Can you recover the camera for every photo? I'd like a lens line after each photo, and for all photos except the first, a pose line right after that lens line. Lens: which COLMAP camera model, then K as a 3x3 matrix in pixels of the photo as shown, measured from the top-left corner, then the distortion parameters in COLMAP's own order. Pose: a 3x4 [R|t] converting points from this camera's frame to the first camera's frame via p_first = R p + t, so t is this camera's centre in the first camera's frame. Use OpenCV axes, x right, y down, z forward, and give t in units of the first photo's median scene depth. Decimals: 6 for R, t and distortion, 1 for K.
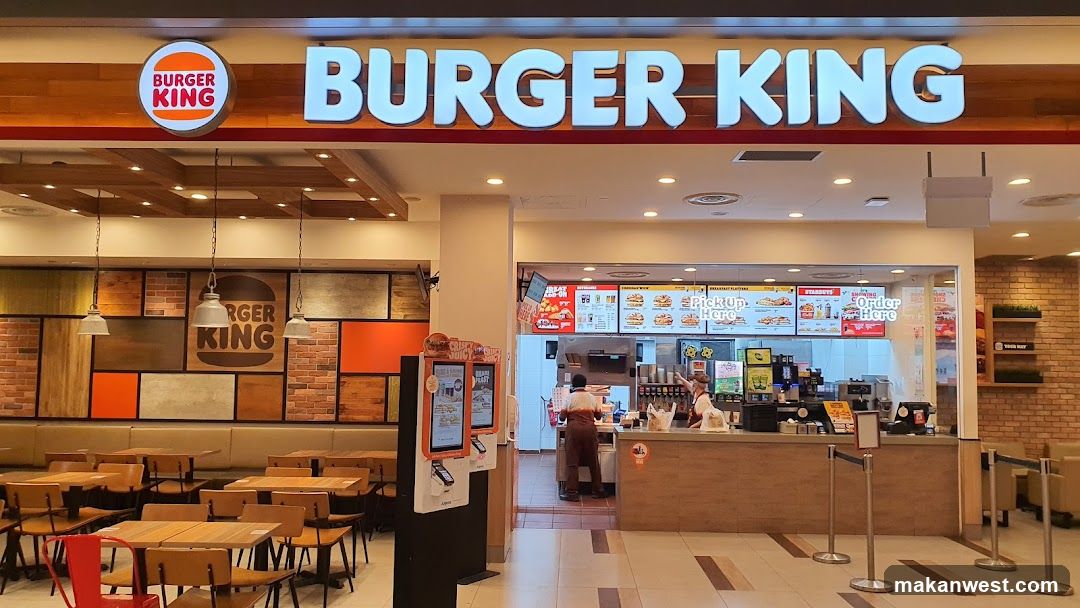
lens RADIAL K [[846.6, 0, 542.3], [0, 846.6, 313.0], [0, 0, 1]] dist [0.016964, -0.028408]
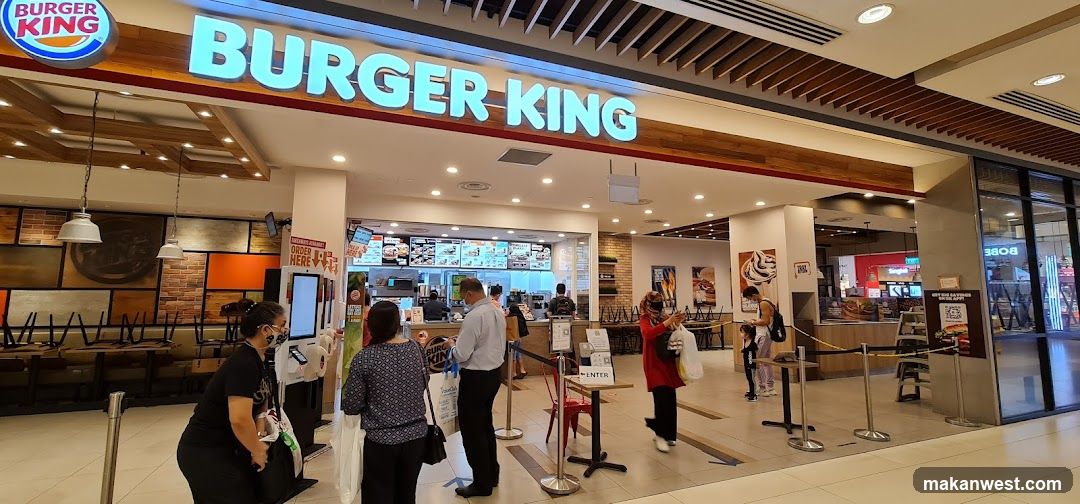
lens RADIAL K [[440.6, 0, 535.4], [0, 440.6, 247.4], [0, 0, 1]] dist [0.000166, 0.001019]
pose [[0.916534, 0.035687, 0.398362, -0.040659], [-0.021275, 0.998951, -0.040542, 0.025257], [-0.399391, 0.028683, 0.916332, 0.135446]]
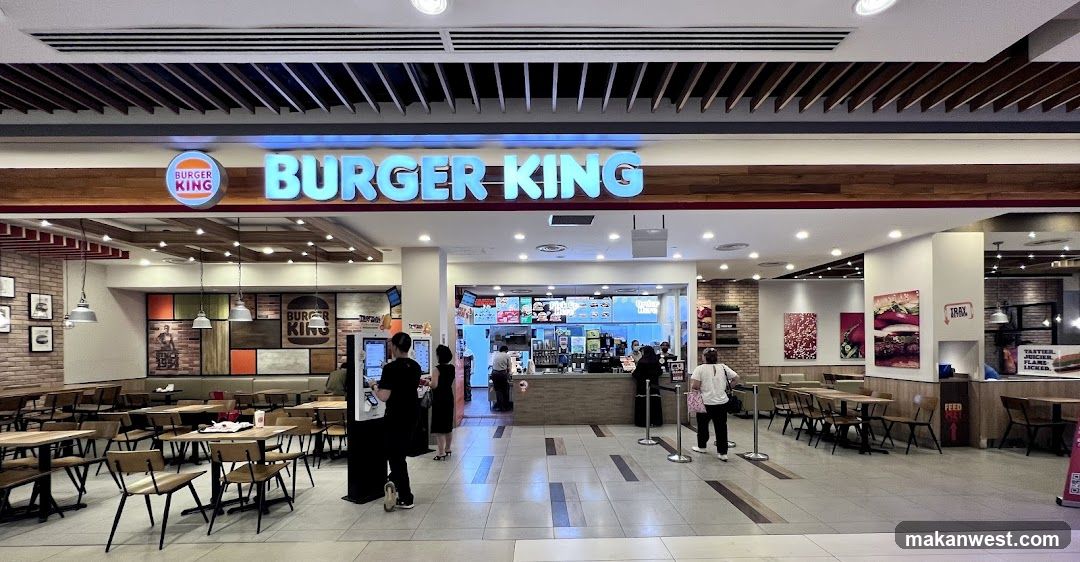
lens RADIAL K [[432.2, 0, 543.0], [0, 432.2, 349.9], [0, 0, 1]] dist [0.000540, 0.001142]
pose [[0.998849, -0.022084, 0.042570, 0.144525], [0.018687, 0.996731, 0.078599, 0.012584], [-0.044166, -0.077713, 0.995997, 0.047569]]
